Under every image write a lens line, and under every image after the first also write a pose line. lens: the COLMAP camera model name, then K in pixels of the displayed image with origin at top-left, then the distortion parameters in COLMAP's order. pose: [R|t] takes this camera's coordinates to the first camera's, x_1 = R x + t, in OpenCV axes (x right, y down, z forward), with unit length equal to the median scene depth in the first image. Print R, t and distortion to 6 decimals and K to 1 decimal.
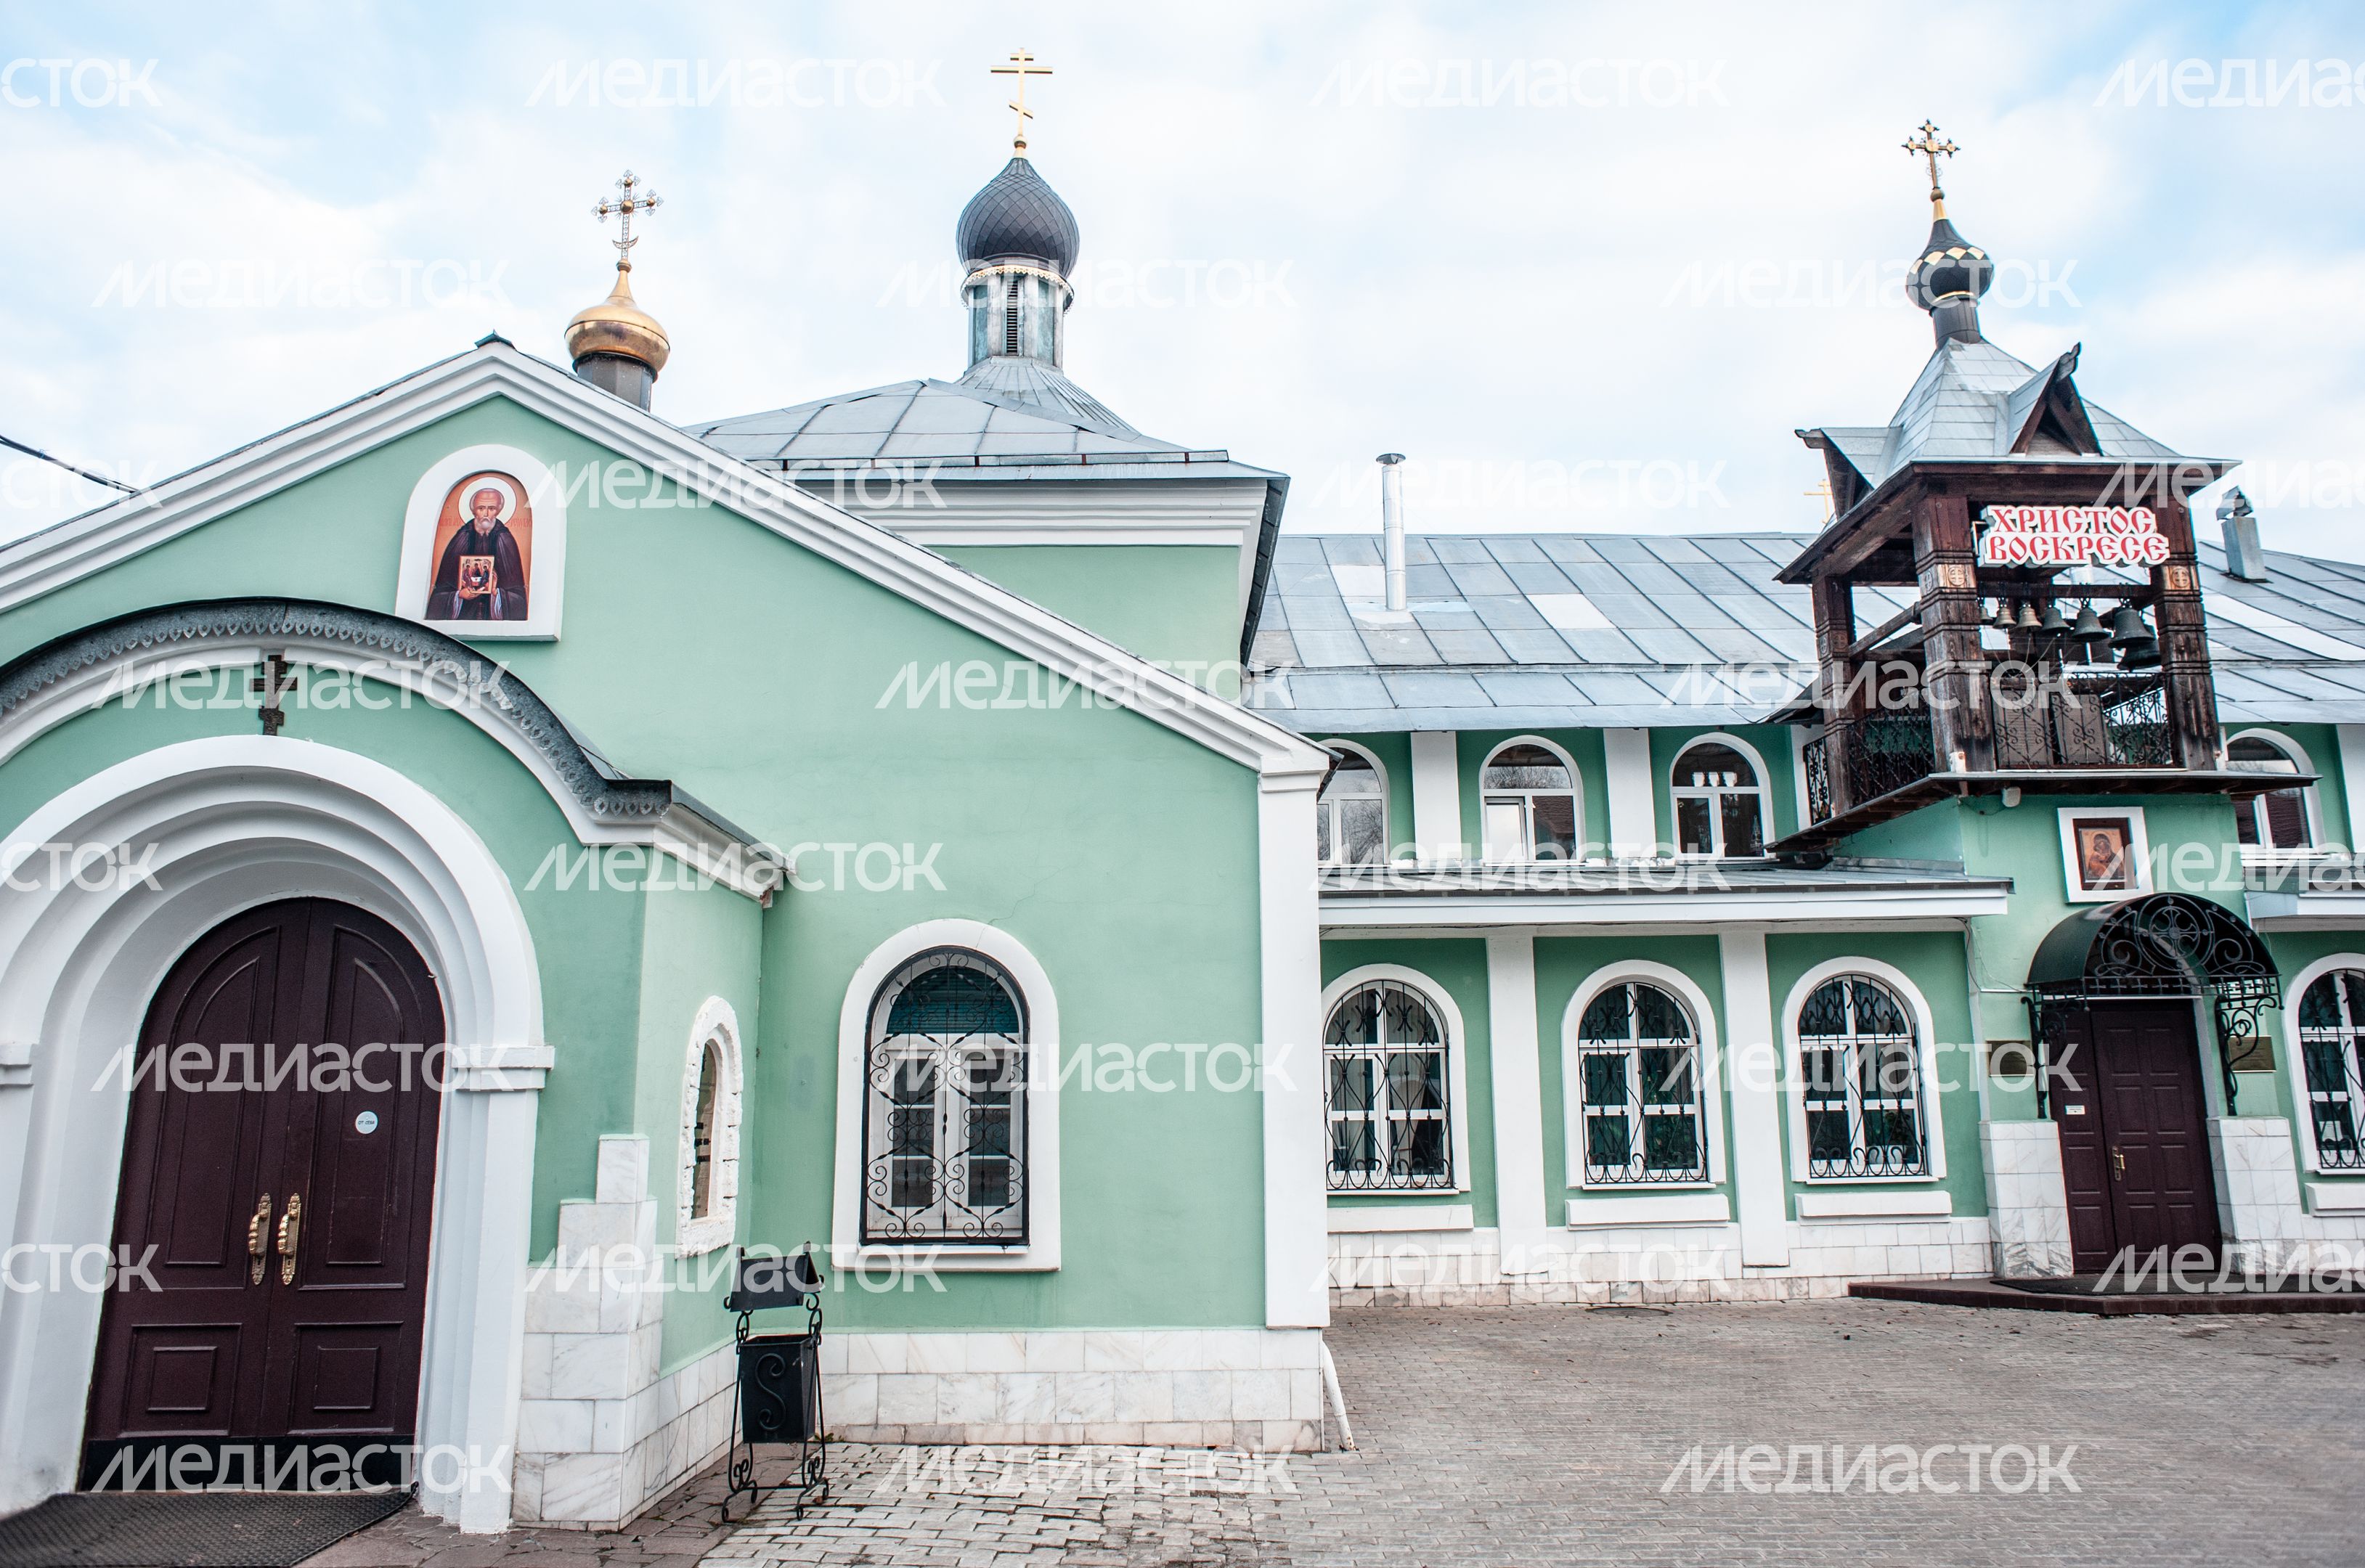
lens RADIAL K [[1710.6, 0, 1079.3], [0, 1710.6, 777.1], [0, 0, 1]] dist [-0.065966, 0.074040]
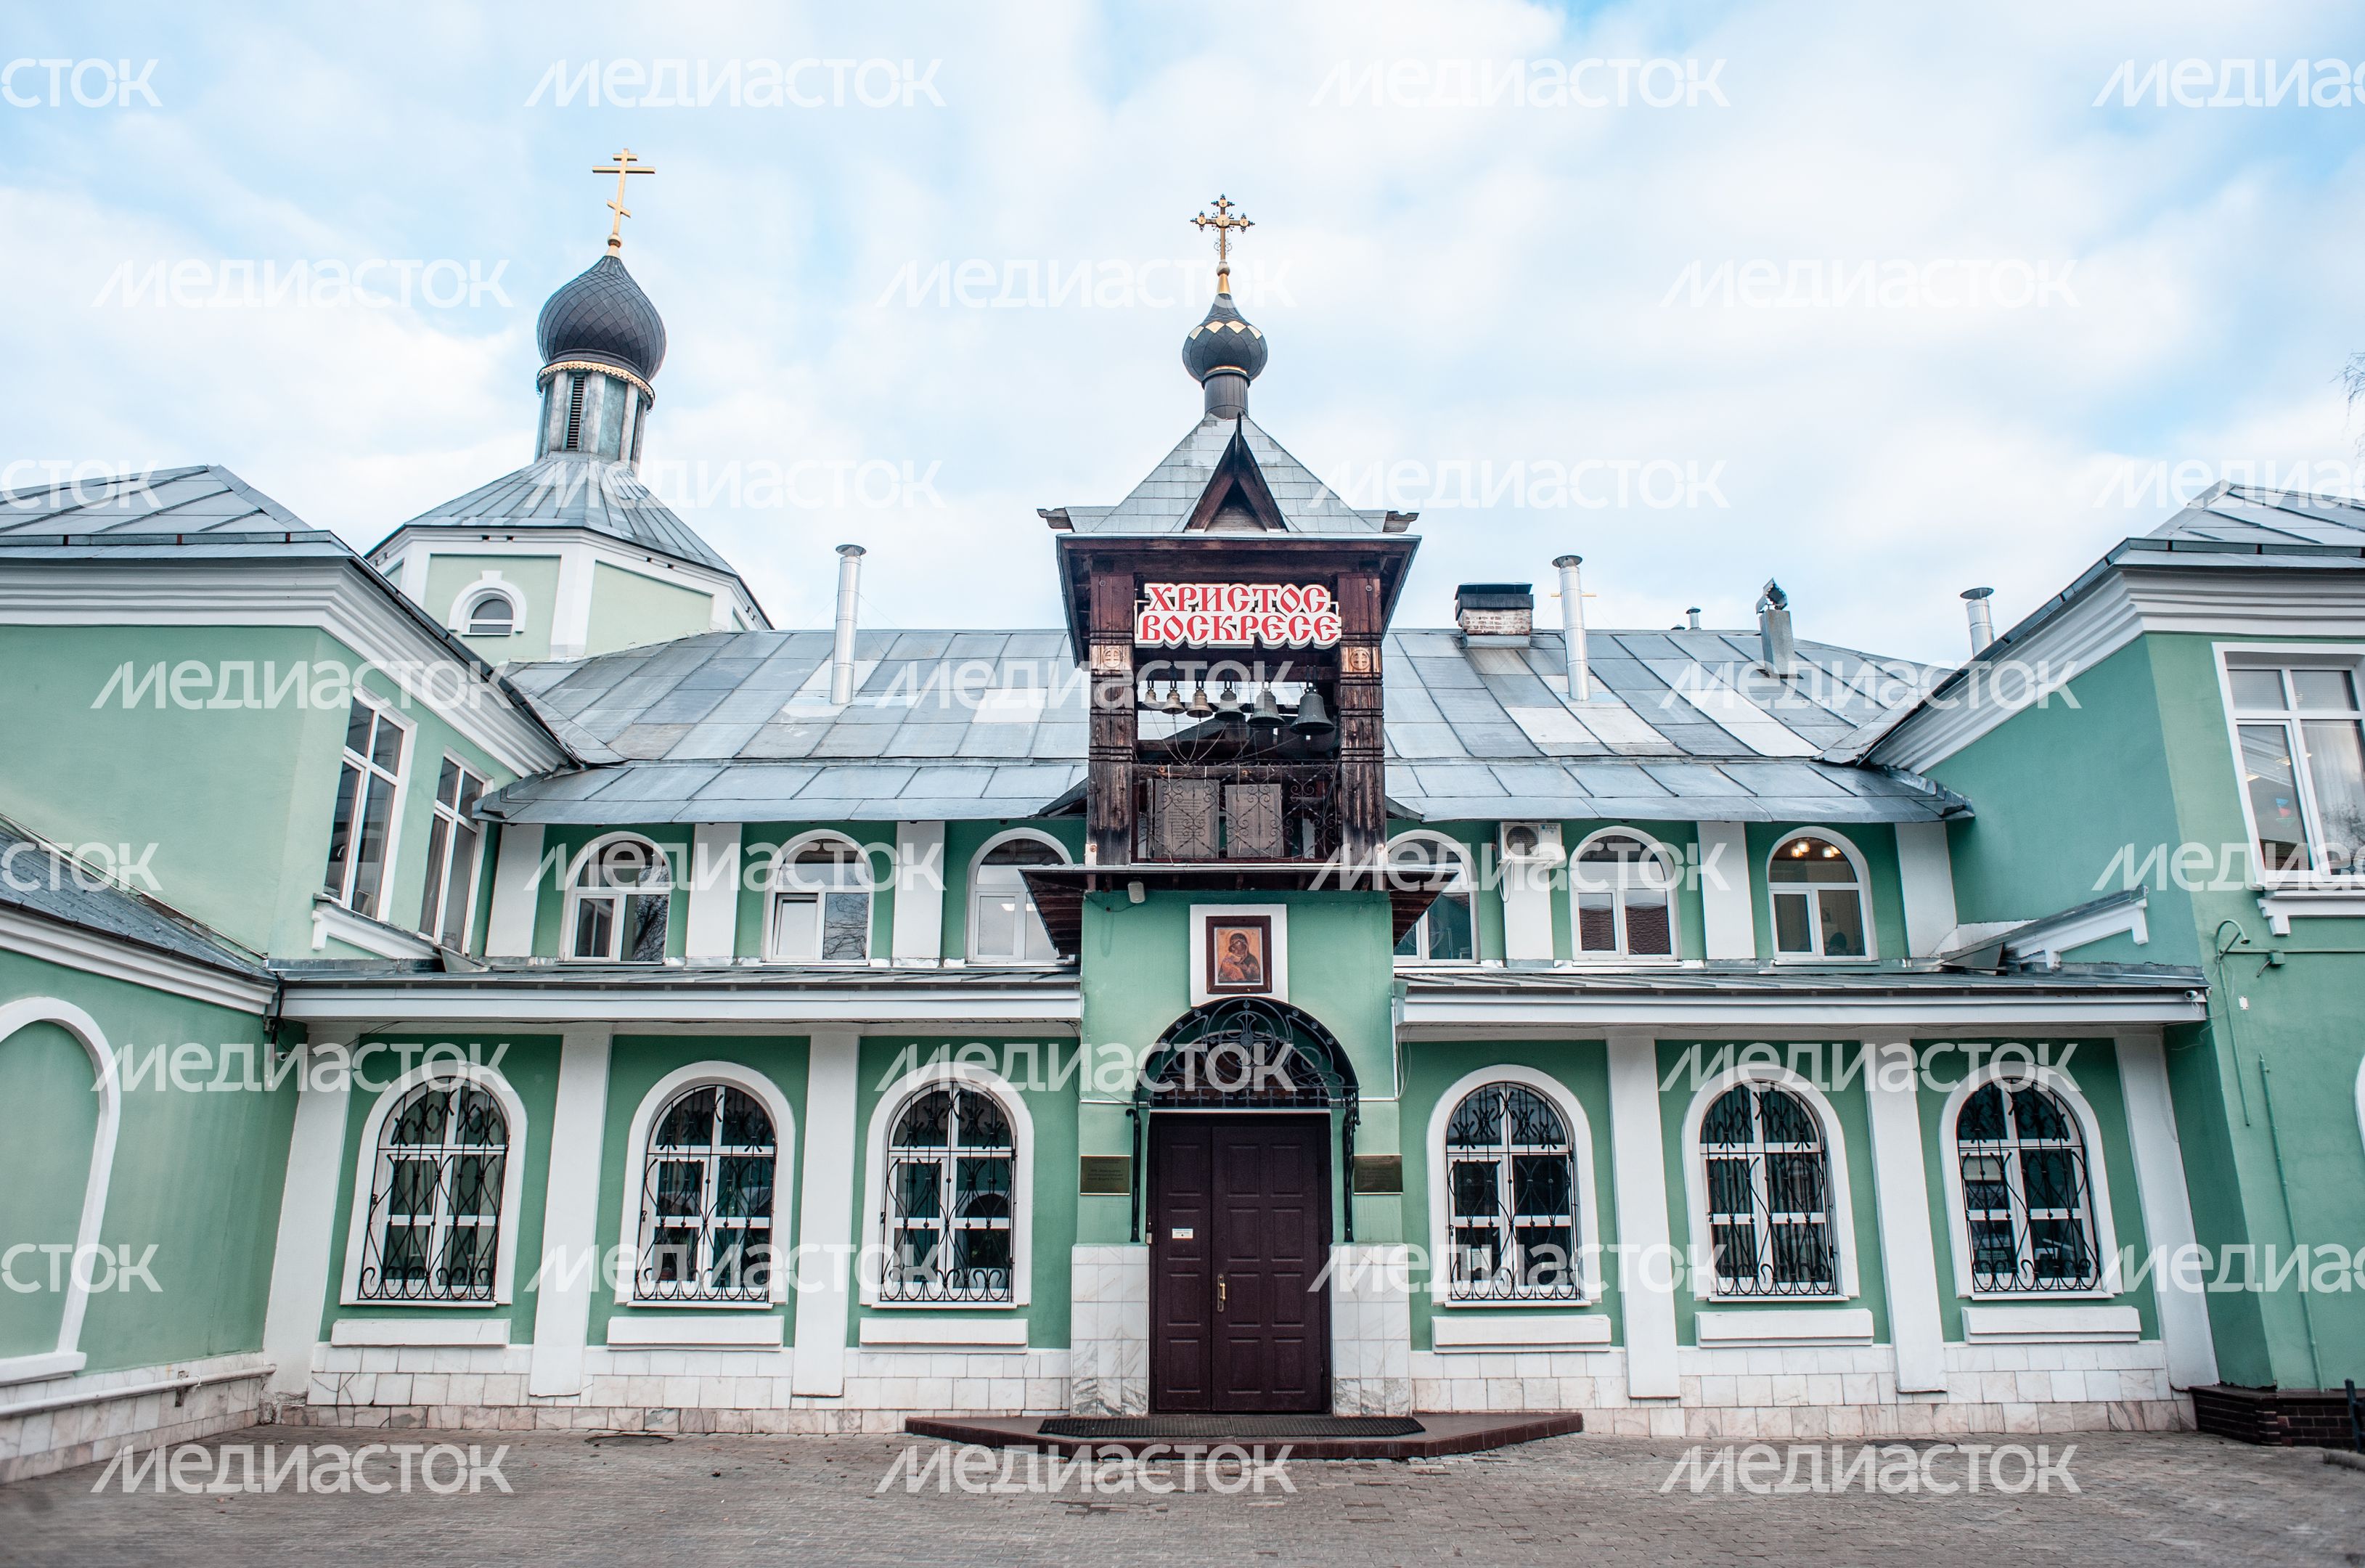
lens RADIAL K [[1710.9, 0, 1204.7], [0, 1710.9, 737.4], [0, 0, 1]] dist [-0.065966, 0.074040]
pose [[0.998902, 0.001010, -0.046843, 0.617597], [-0.004664, 0.996946, -0.077959, -0.000043], [0.046621, 0.078092, 0.995855, 0.050995]]
